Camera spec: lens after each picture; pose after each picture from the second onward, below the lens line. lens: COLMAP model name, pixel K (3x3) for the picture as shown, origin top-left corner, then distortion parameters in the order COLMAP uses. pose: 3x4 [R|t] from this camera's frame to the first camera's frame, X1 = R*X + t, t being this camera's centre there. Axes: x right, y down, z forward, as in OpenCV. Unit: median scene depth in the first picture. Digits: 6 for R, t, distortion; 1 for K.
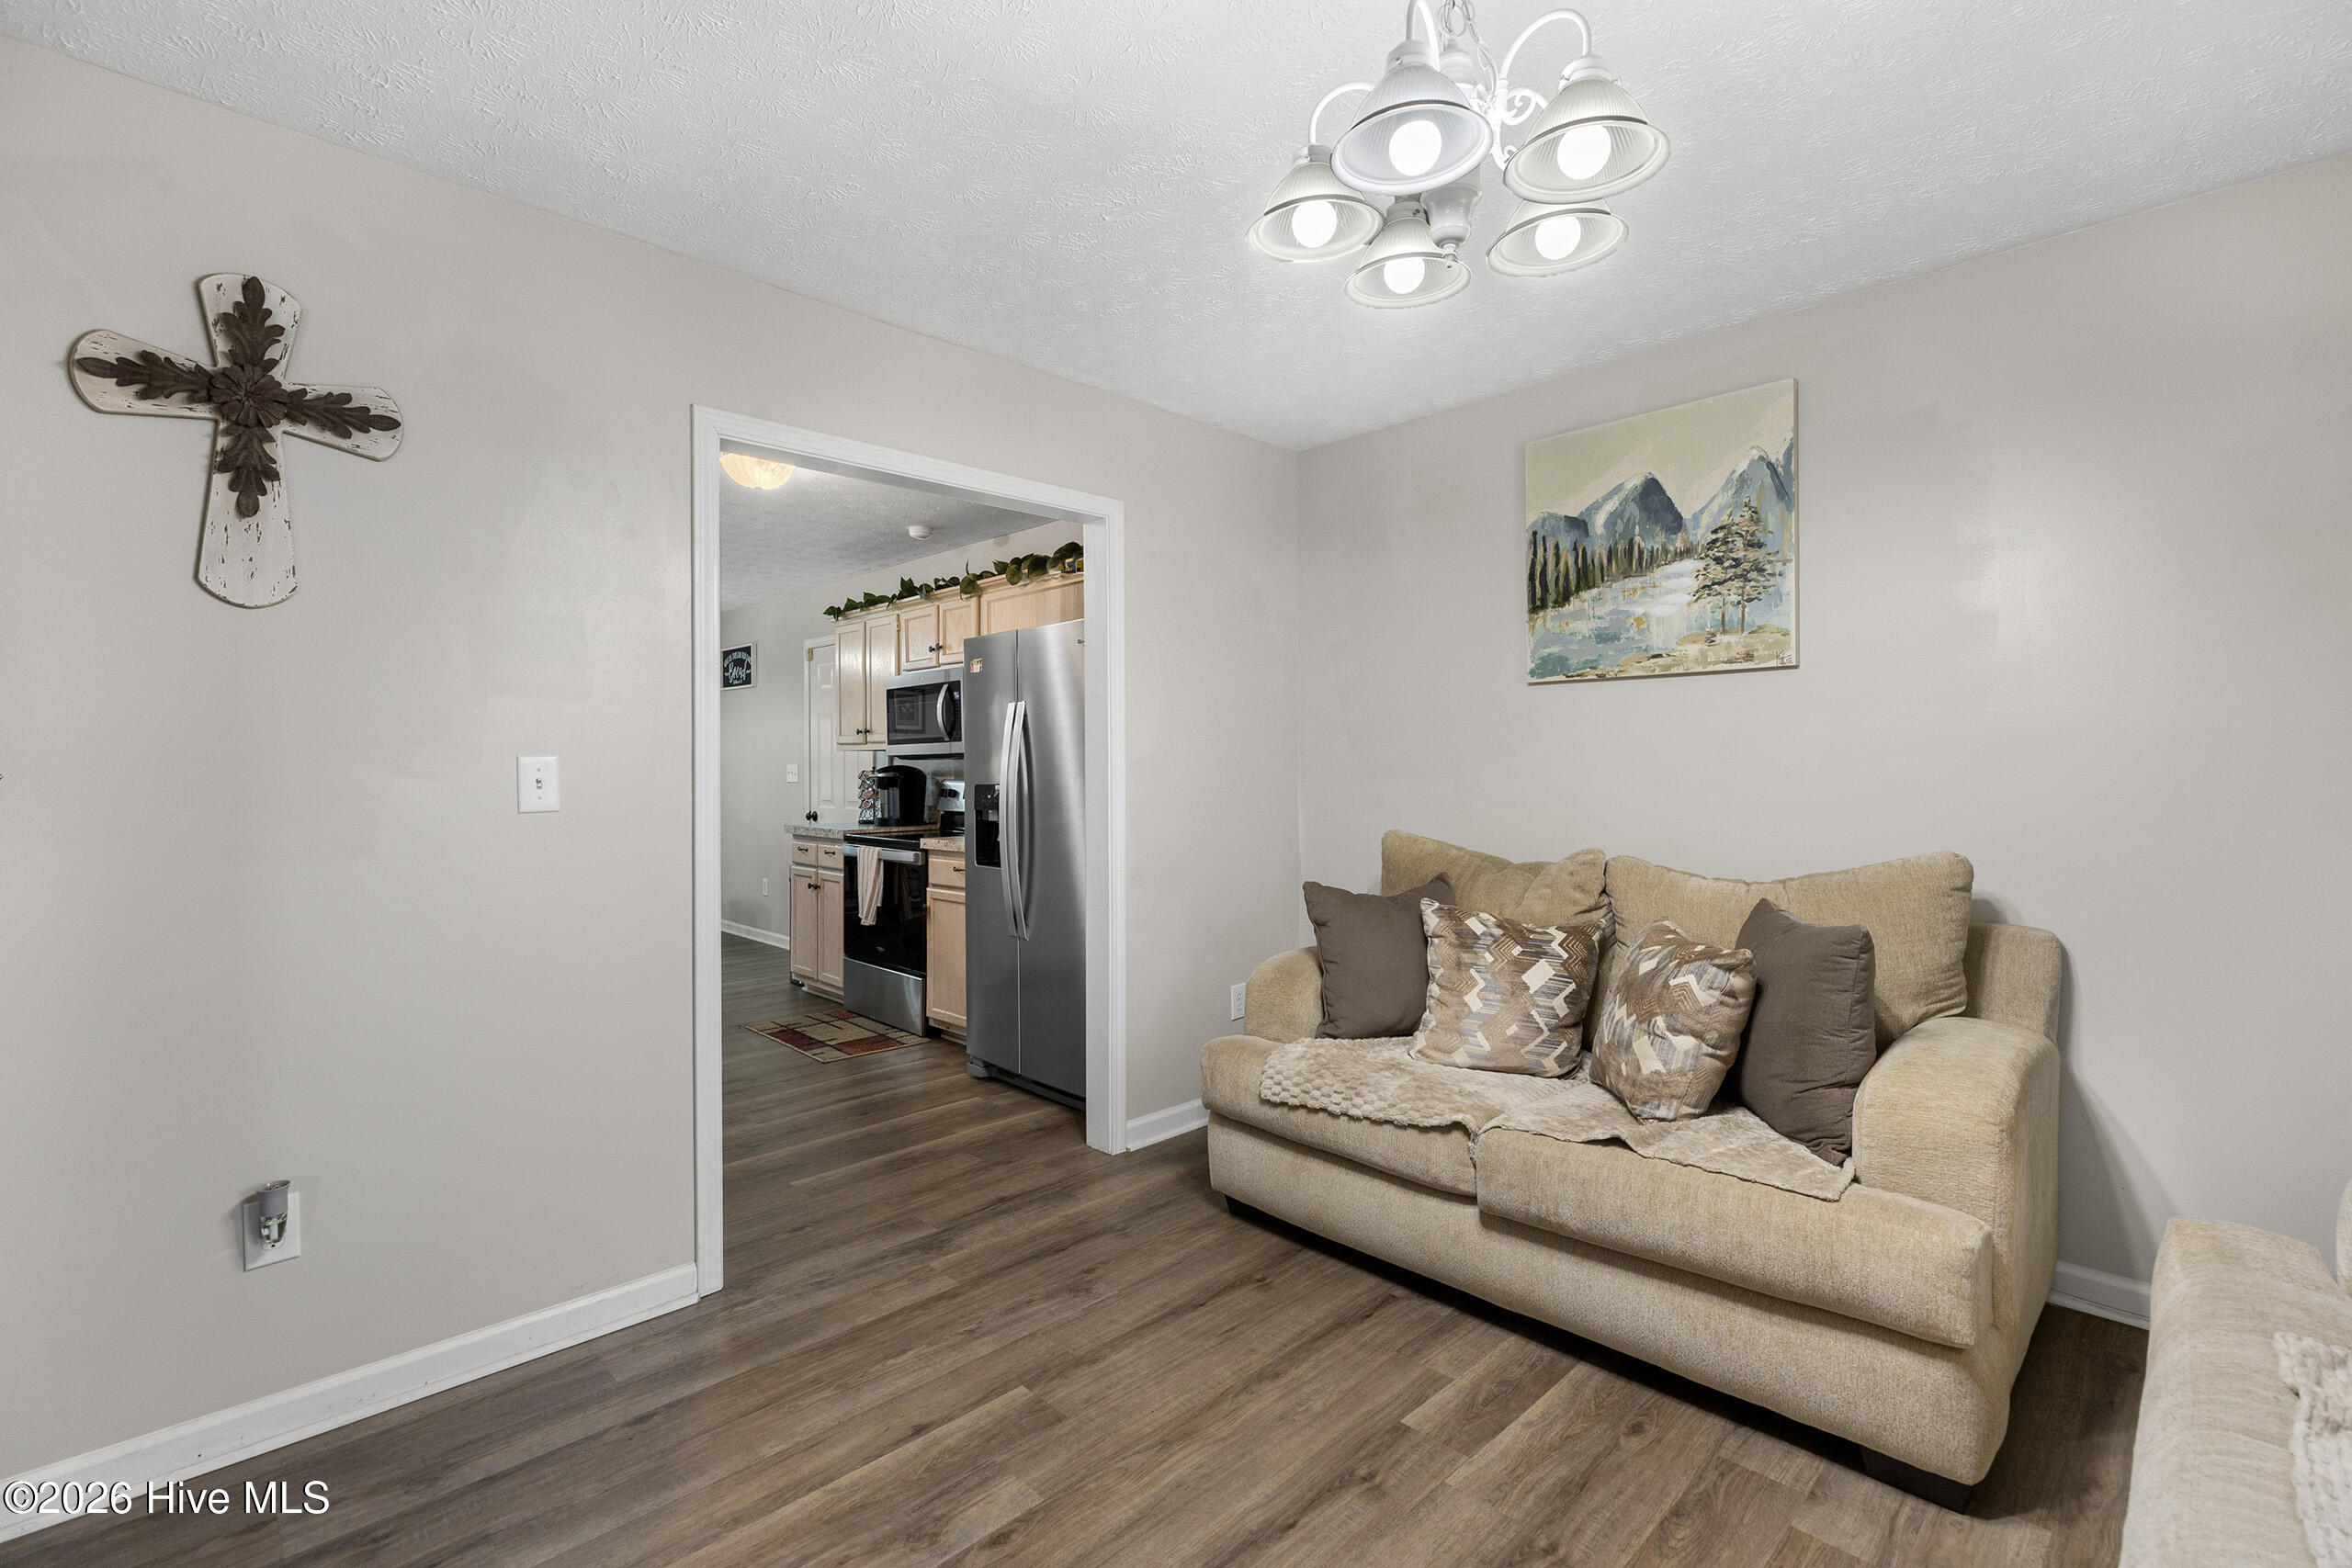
lens RADIAL K [[1053.4, 0, 1183.9], [0, 1053.4, 772.0], [0, 0, 1]] dist [0.005953, 0.000284]
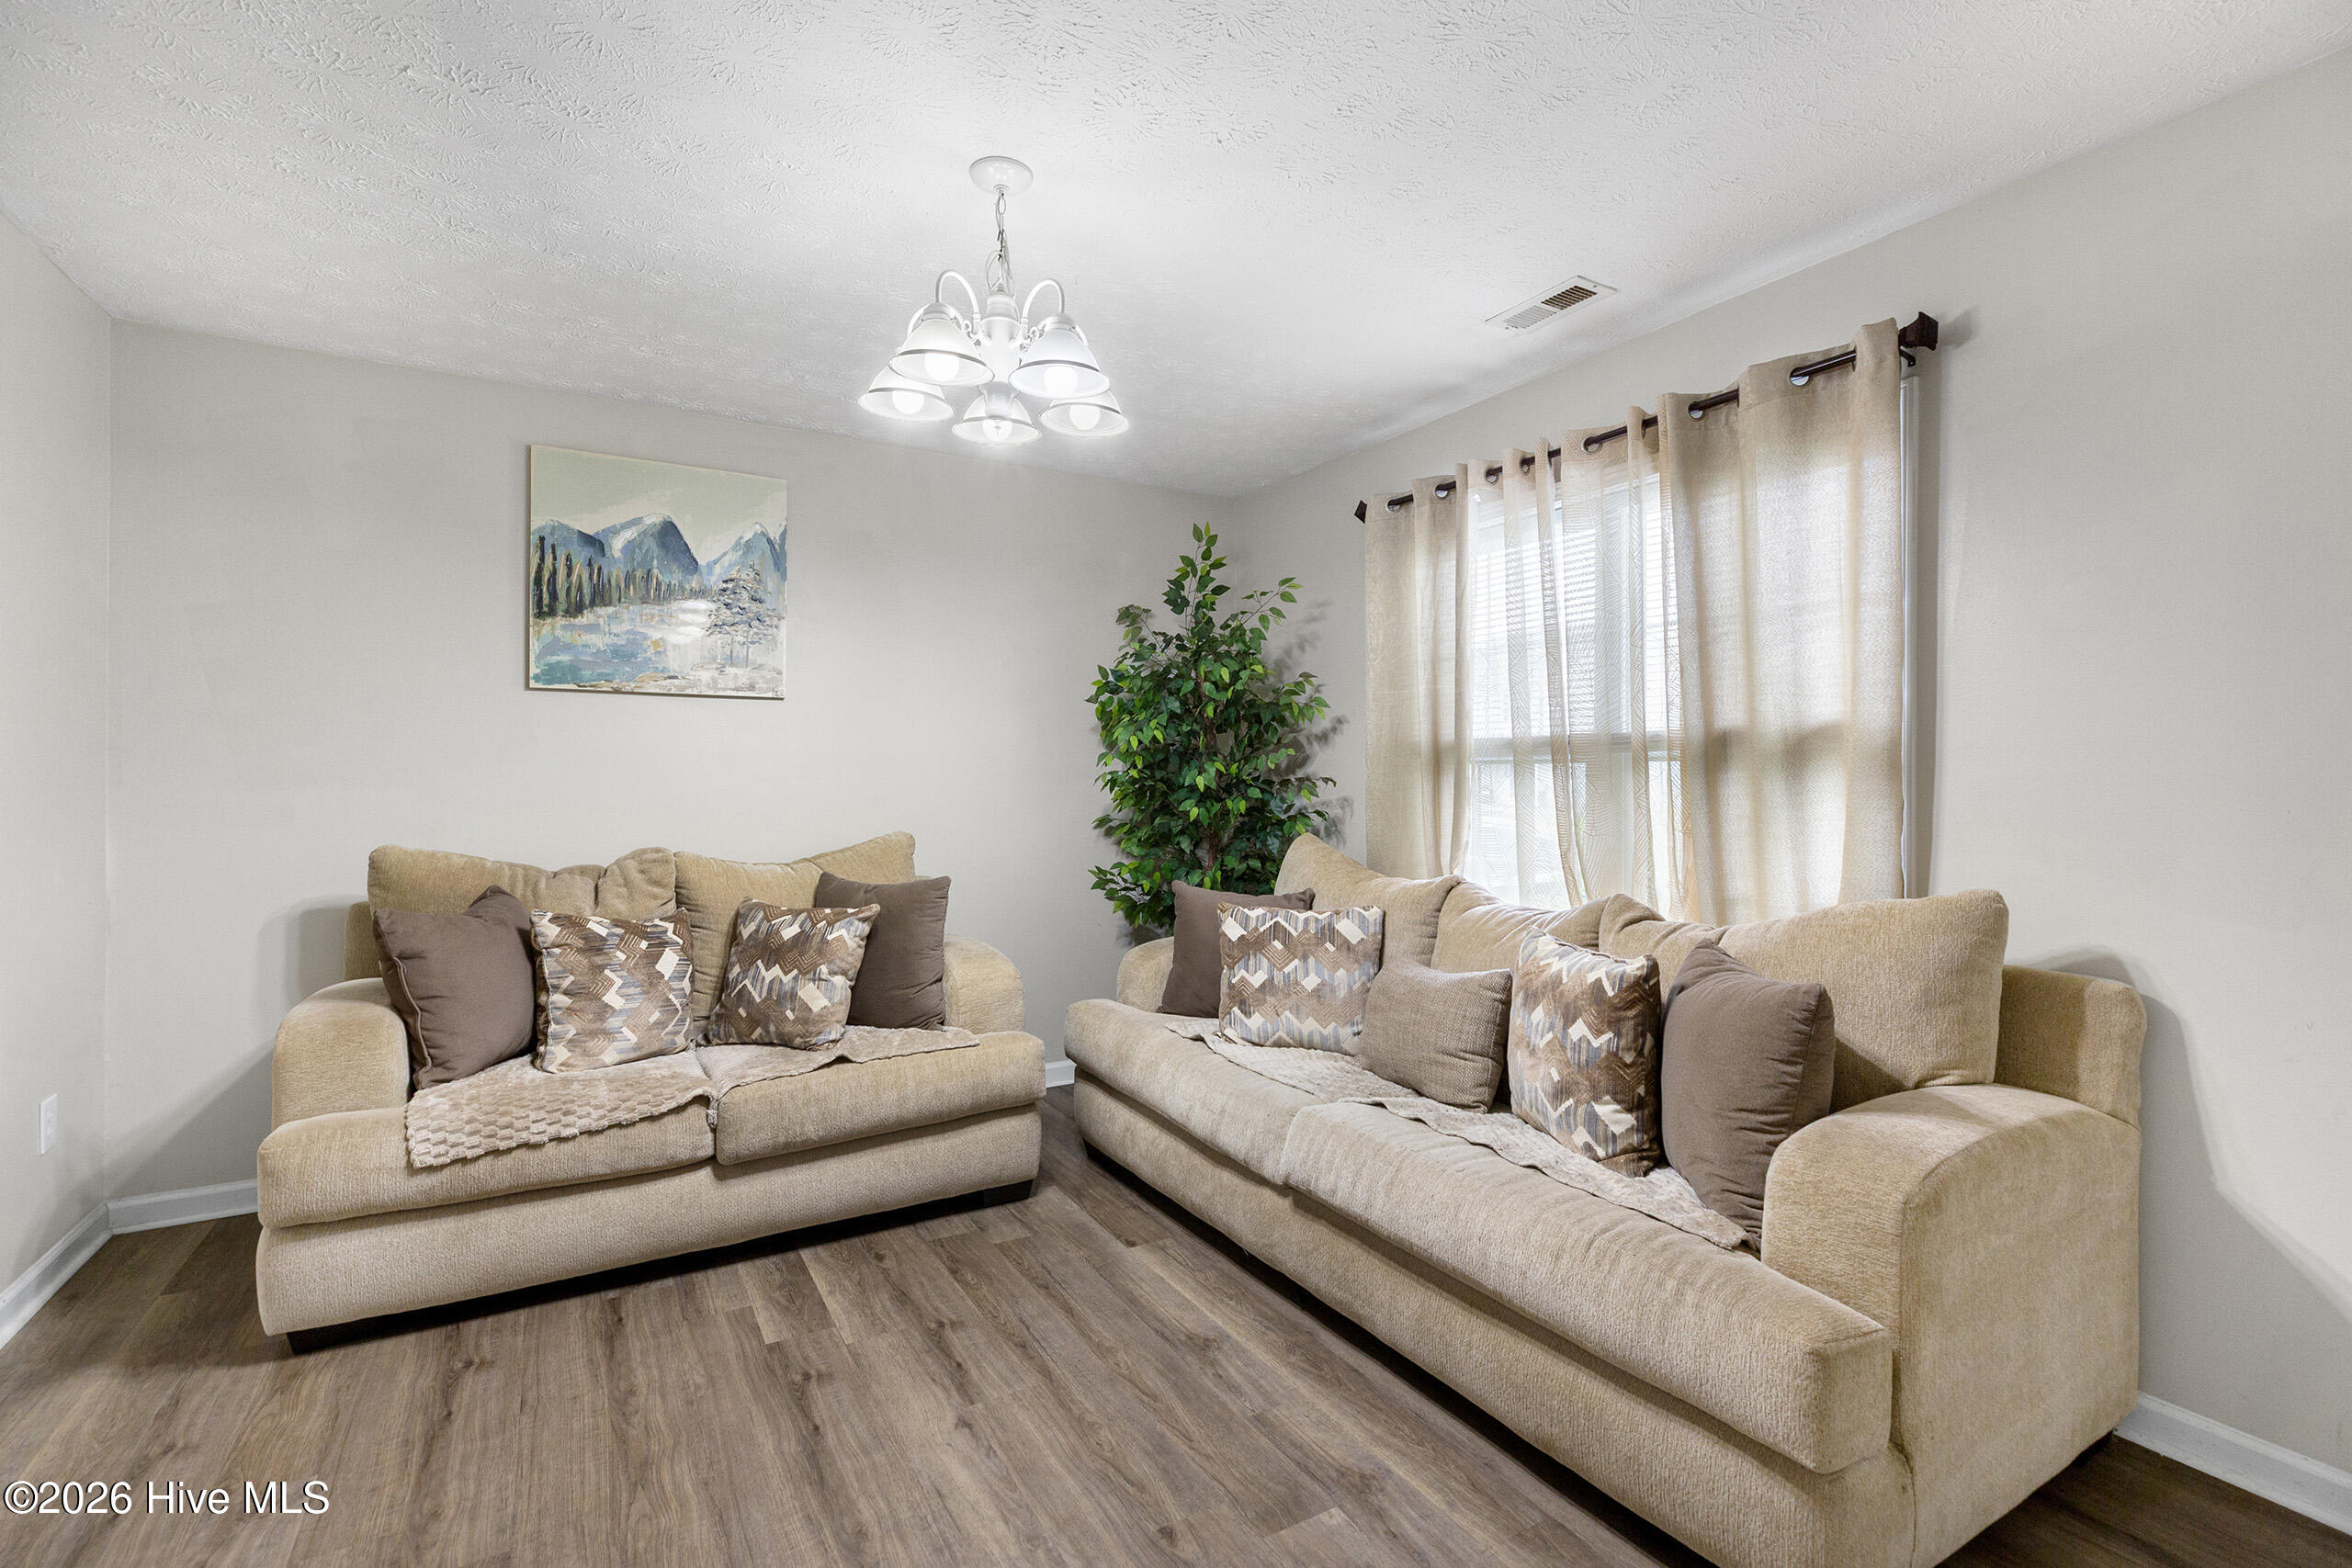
lens RADIAL K [[1053.4, 0, 1176.1], [0, 1053.4, 771.4], [0, 0, 1]] dist [0.005953, 0.000284]
pose [[0.241434, 0.011579, 0.970348, -0.557064], [-0.003119, 0.999933, -0.011156, 0.003435], [-0.970412, -0.000333, 0.241454, 0.201904]]
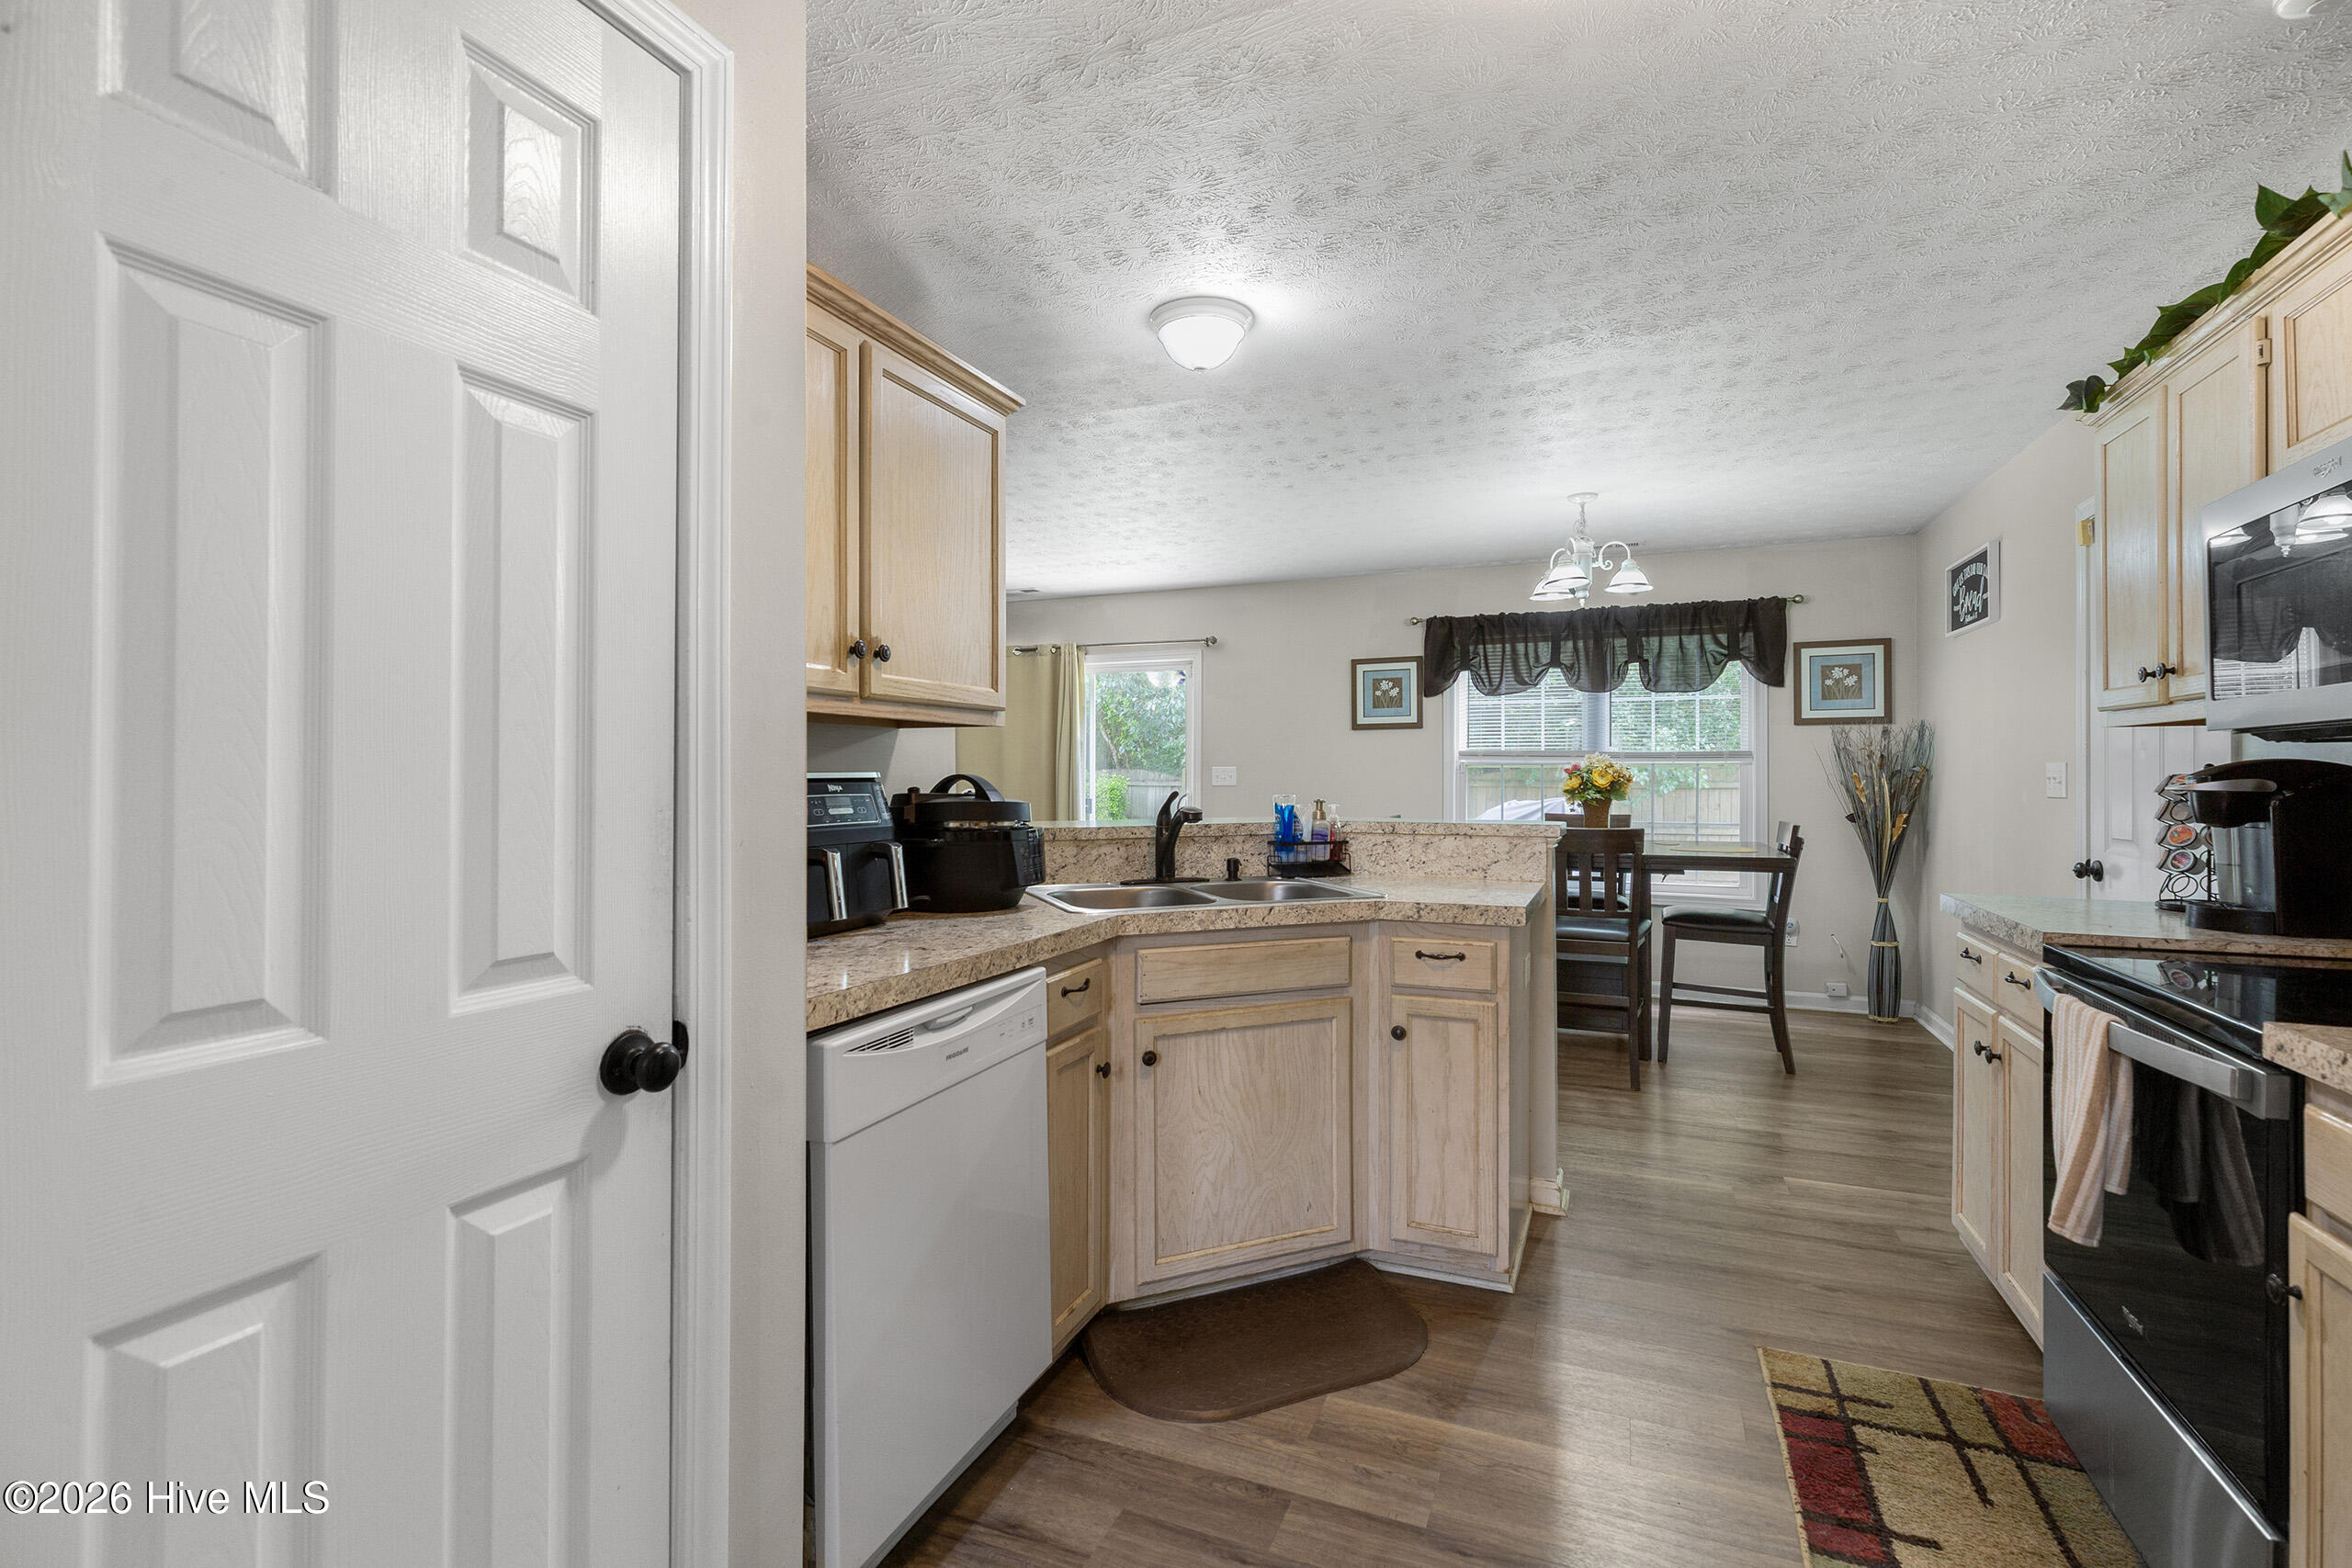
lens RADIAL K [[1053.4, 0, 1176.2], [0, 1053.4, 769.8], [0, 0, 1]] dist [0.005953, 0.000284]
pose [[0.387164, -0.000100, -0.922011, -0.175838], [-0.005306, 0.999983, -0.002337, -0.000625], [0.921996, 0.005798, 0.387157, 1.053510]]
